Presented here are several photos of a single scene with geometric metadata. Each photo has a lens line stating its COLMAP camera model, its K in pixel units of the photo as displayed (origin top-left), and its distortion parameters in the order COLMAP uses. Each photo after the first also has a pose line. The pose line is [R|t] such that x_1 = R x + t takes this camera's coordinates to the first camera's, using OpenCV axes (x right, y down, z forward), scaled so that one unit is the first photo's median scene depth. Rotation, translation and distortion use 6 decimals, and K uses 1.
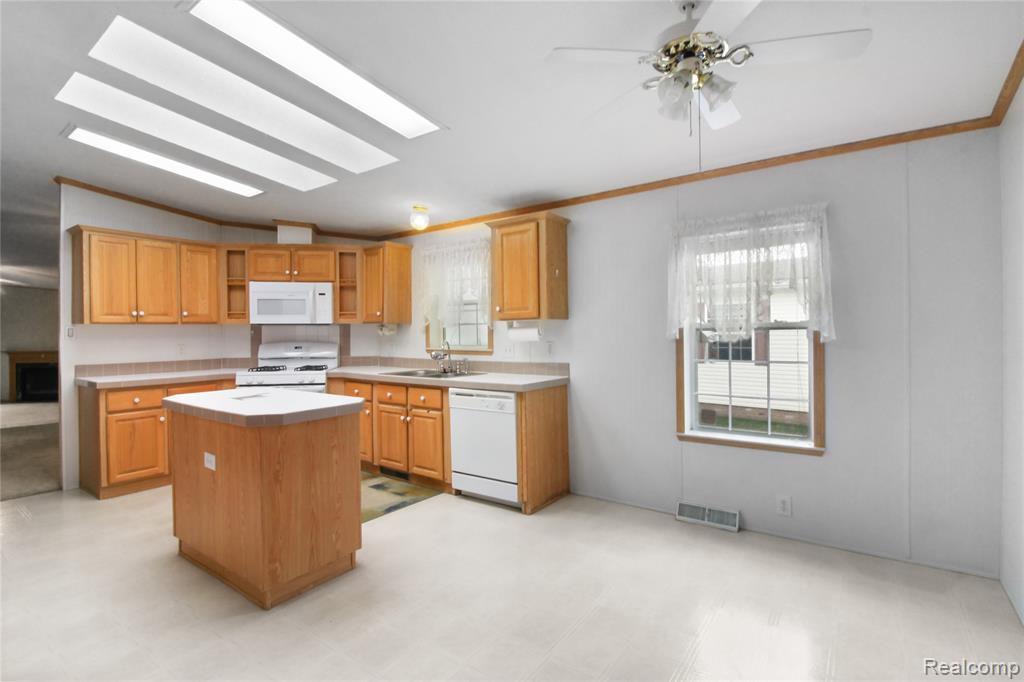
lens RADIAL K [[476.4, 0, 516.9], [0, 476.4, 334.5], [0, 0, 1]] dist [-0.001460, -0.008391]
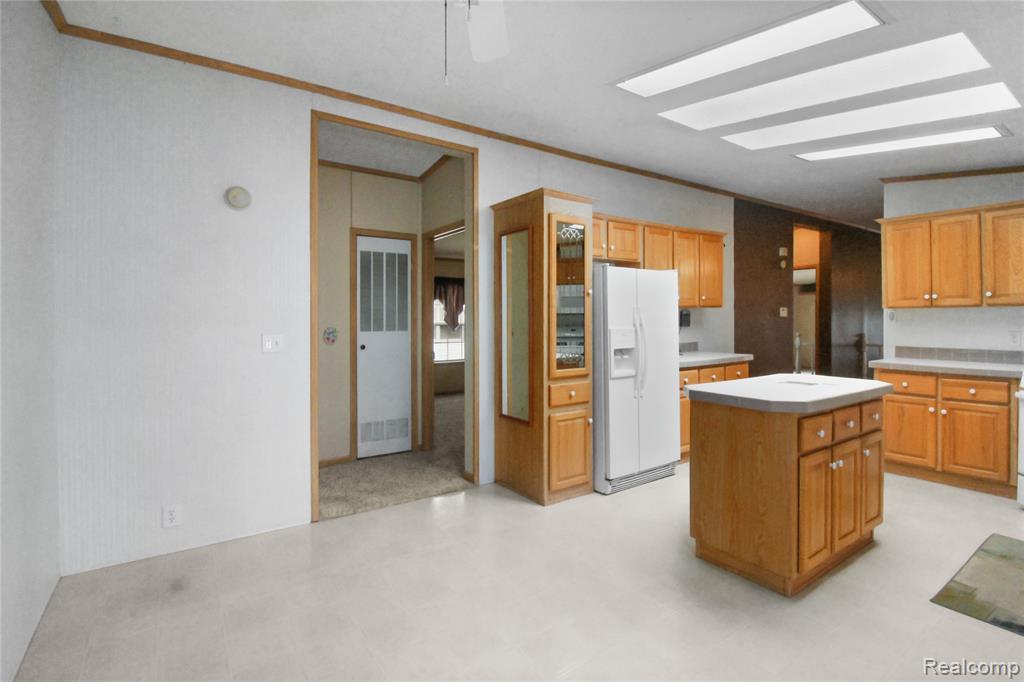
lens RADIAL K [[476.4, 0, 514.3], [0, 476.4, 325.3], [0, 0, 1]] dist [-0.001460, -0.008391]
pose [[-0.329785, 0.020985, -0.943823, 0.395479], [0.000453, 0.999756, 0.022071, -0.007940], [0.944056, 0.006851, -0.329714, 0.531061]]
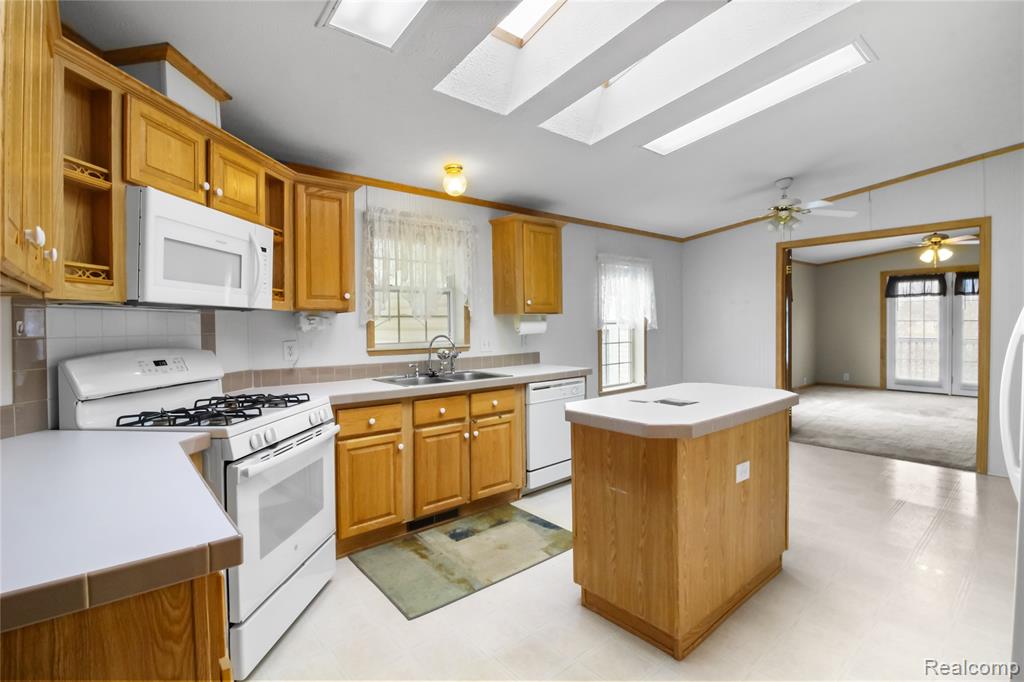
lens RADIAL K [[476.4, 0, 509.0], [0, 476.4, 330.6], [0, 0, 1]] dist [-0.001460, -0.008391]
pose [[0.242626, -0.006360, 0.970099, -0.991028], [0.015310, 0.999879, 0.002726, 0.003137], [-0.969999, 0.014191, 0.242694, 0.750698]]
